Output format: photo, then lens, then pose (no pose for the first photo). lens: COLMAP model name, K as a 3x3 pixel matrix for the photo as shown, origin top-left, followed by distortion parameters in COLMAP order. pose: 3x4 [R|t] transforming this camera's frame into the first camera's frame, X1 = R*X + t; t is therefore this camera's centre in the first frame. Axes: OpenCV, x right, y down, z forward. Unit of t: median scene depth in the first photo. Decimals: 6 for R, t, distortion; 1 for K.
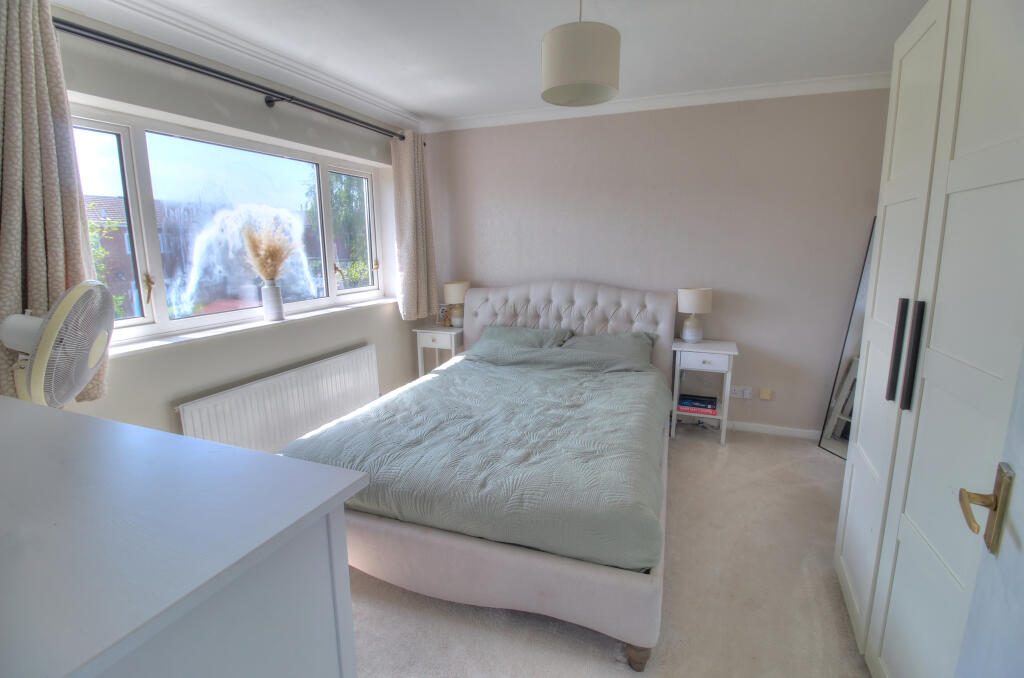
lens RADIAL K [[480.5, 0, 512.0], [0, 480.5, 339.0], [0, 0, 1]] dist [-0.002689, -0.000450]
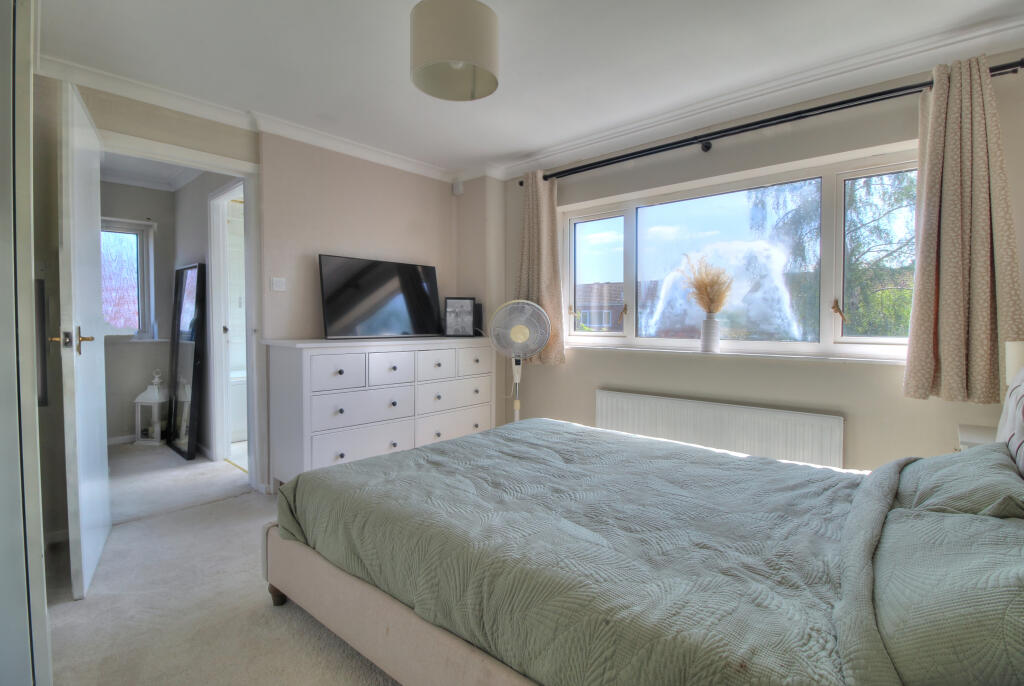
lens RADIAL K [[492.0, 0, 512.0], [0, 492.0, 343.0], [0, 0, 1]] dist [0.000032, -0.000142]
pose [[-0.350359, 0.050970, -0.935227, 0.686824], [-0.185178, 0.975038, 0.122512, -0.120223], [0.918127, 0.216107, -0.332175, 1.049263]]
